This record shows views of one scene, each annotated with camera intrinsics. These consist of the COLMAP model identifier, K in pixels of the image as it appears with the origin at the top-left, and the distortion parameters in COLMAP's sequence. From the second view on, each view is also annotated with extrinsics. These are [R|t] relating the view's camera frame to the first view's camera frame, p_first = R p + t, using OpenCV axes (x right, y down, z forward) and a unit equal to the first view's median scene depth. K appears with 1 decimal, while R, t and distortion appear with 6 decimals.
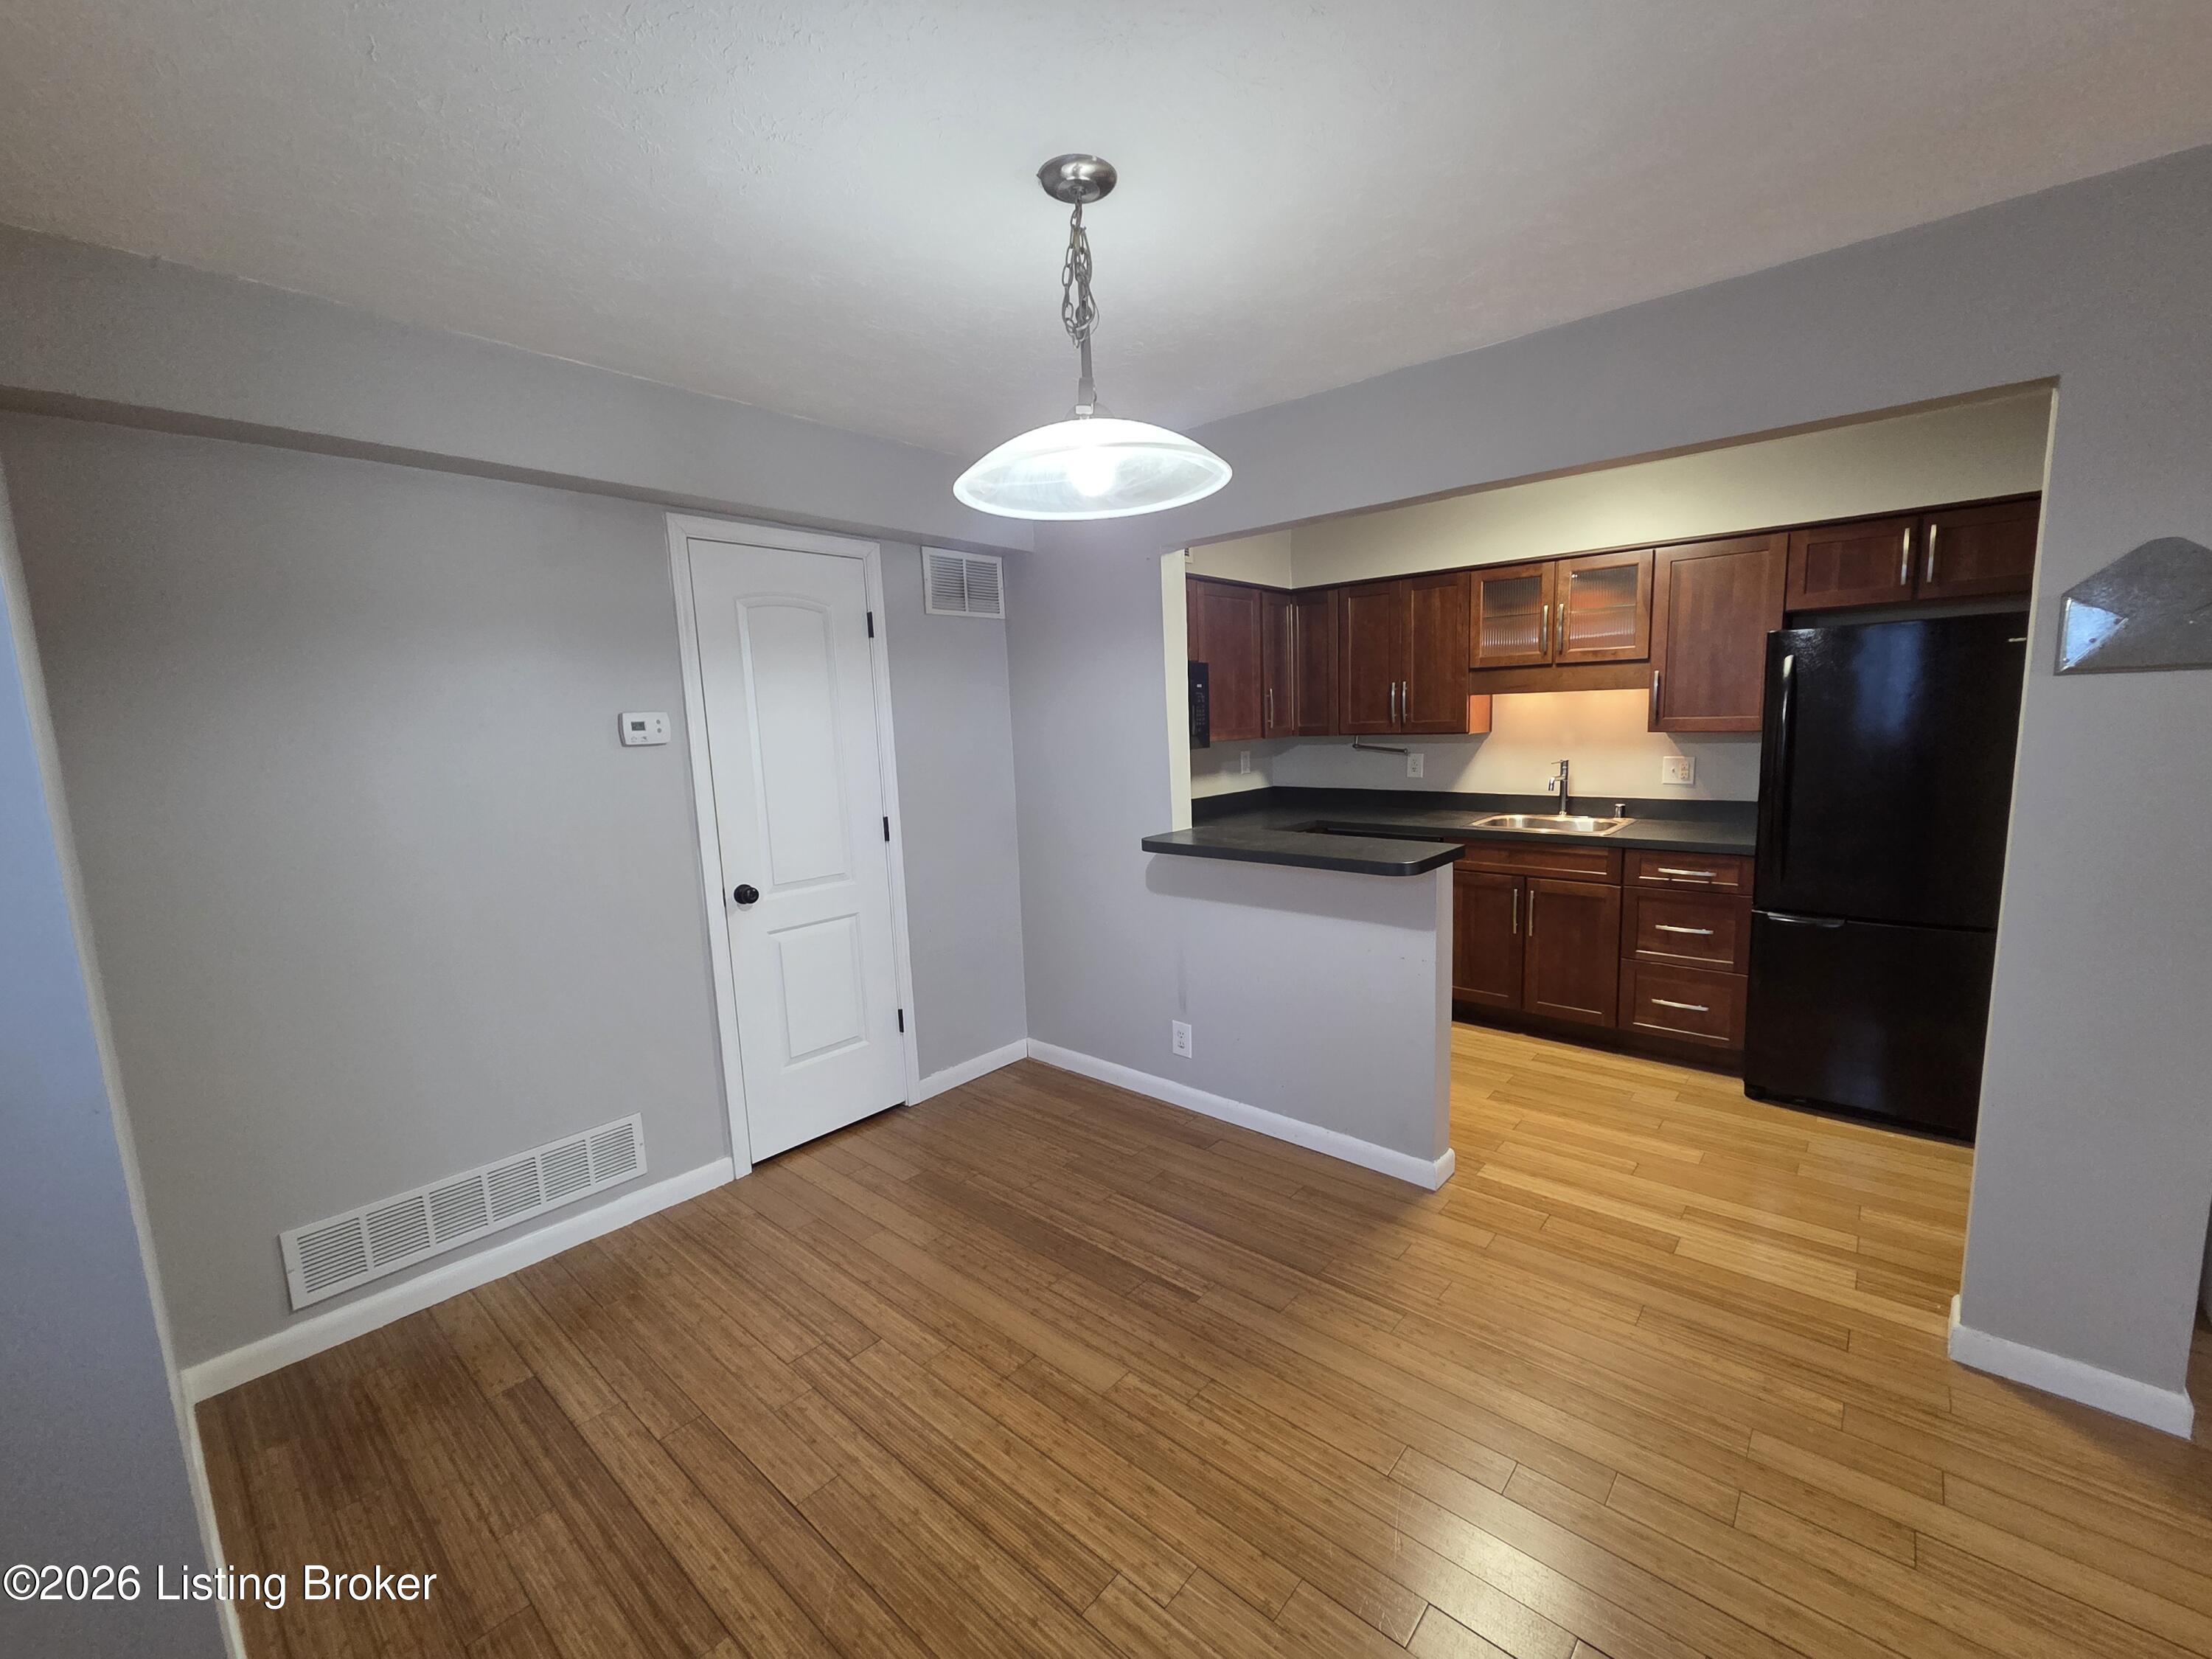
lens RADIAL K [[899.8, 0, 1104.3], [0, 899.8, 833.6], [0, 0, 1]] dist [0.000907, 0.000116]
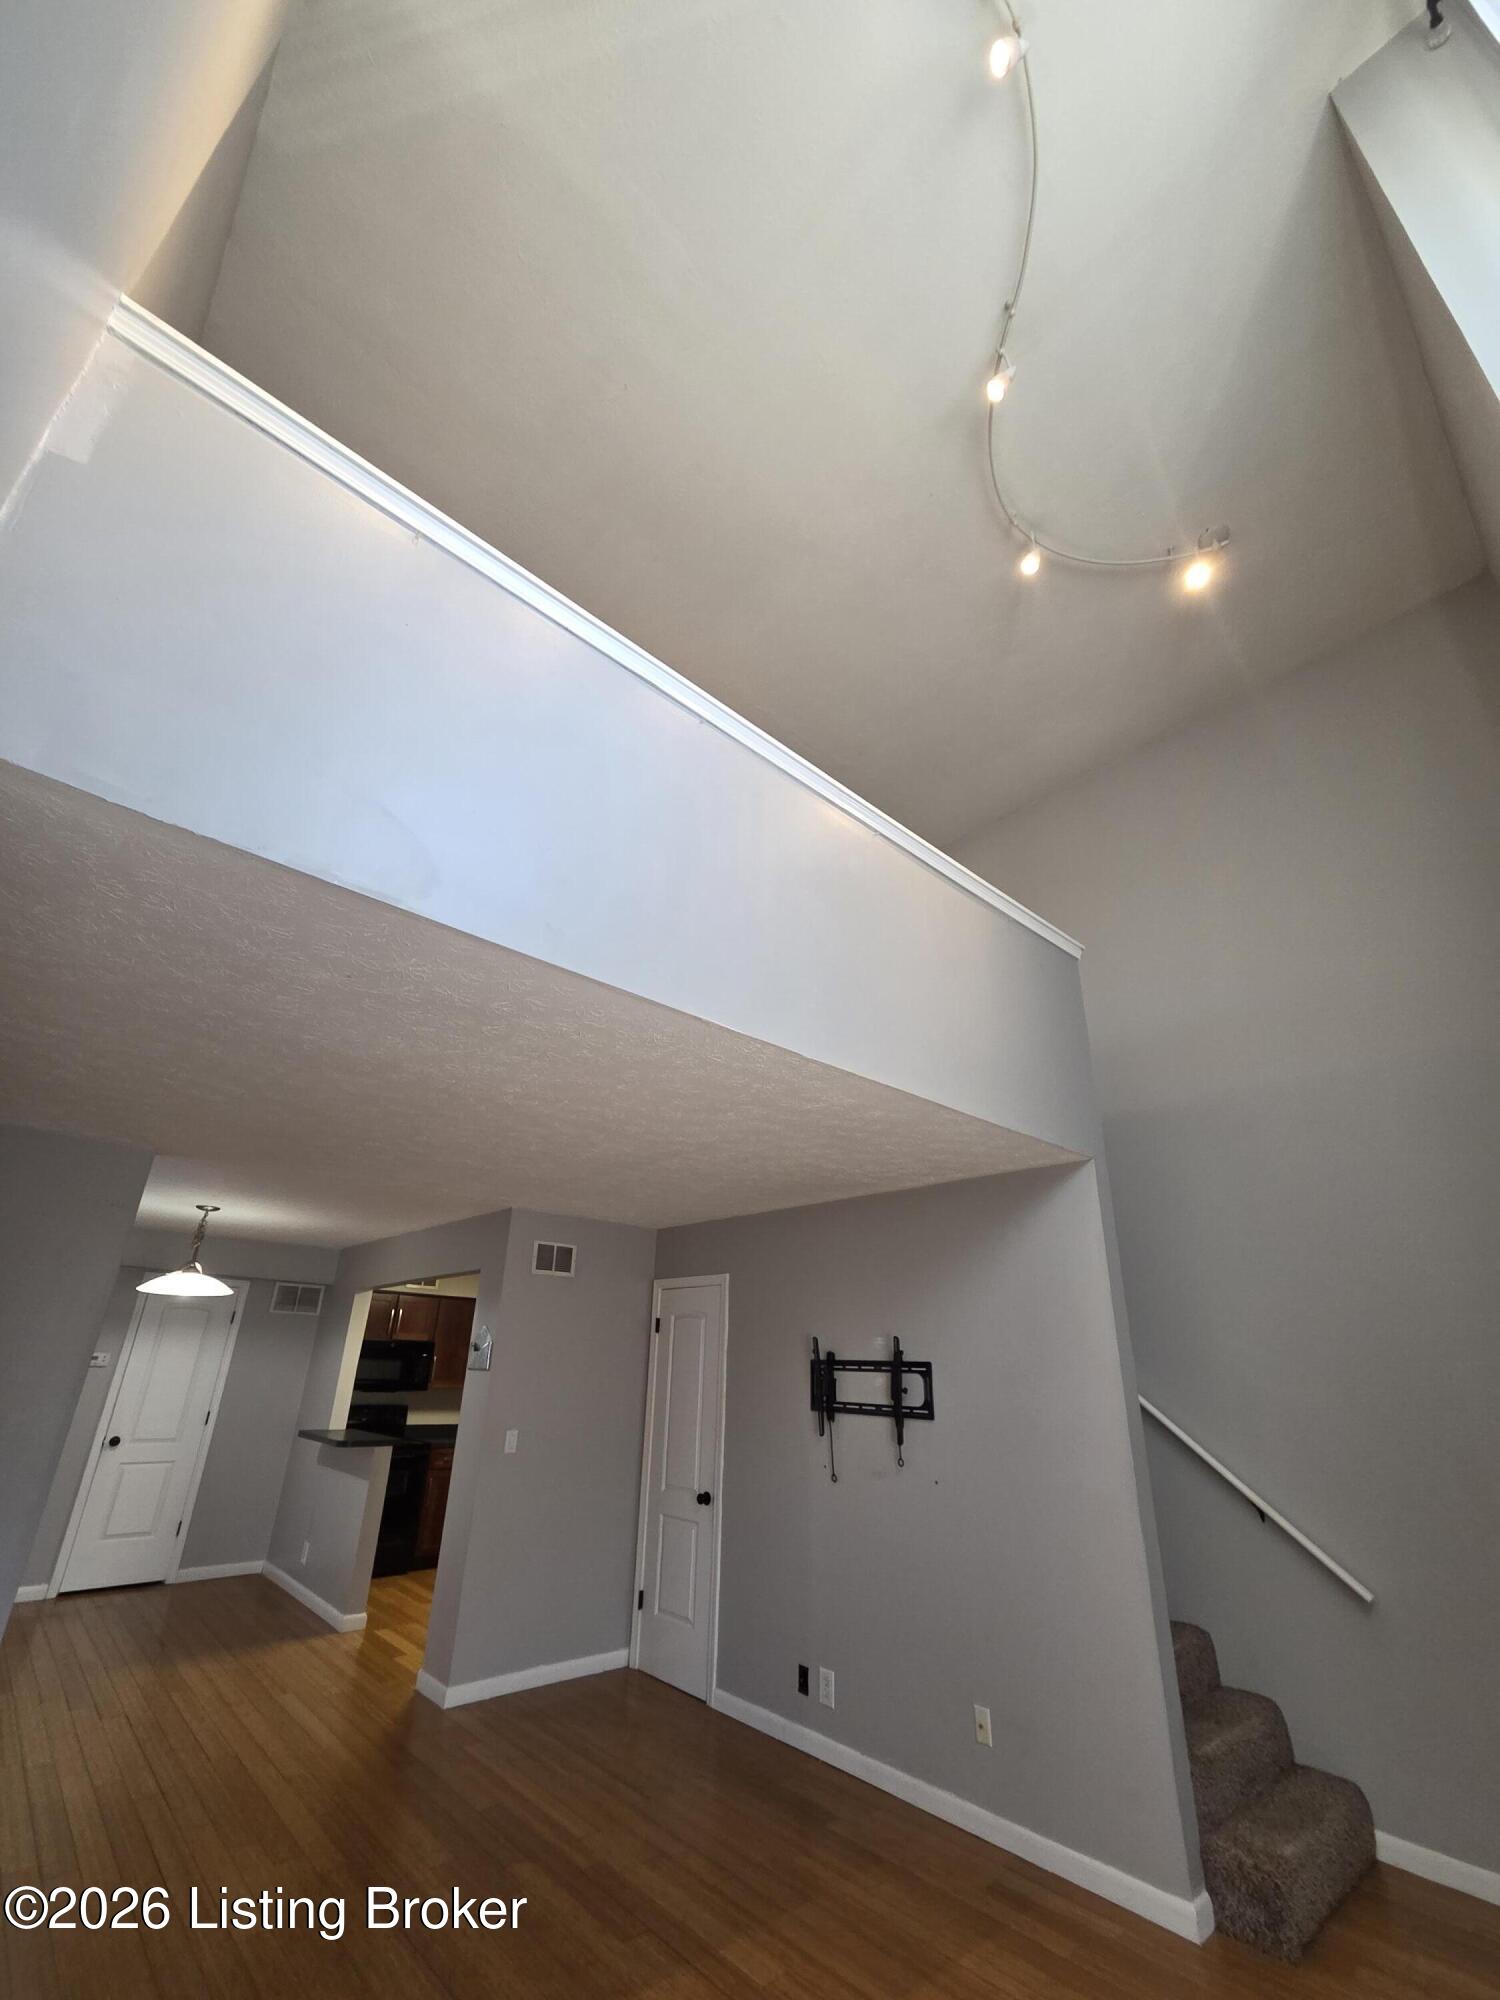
lens RADIAL K [[813.6, 0, 750.5], [0, 813.6, 1011.1], [0, 0, 1]] dist [0.000907, 0.000116]
pose [[0.991263, 0.012371, -0.131322, 1.348449], [-0.079452, 0.850714, -0.519590, 0.078423], [0.105289, 0.525484, 0.844264, -1.051888]]
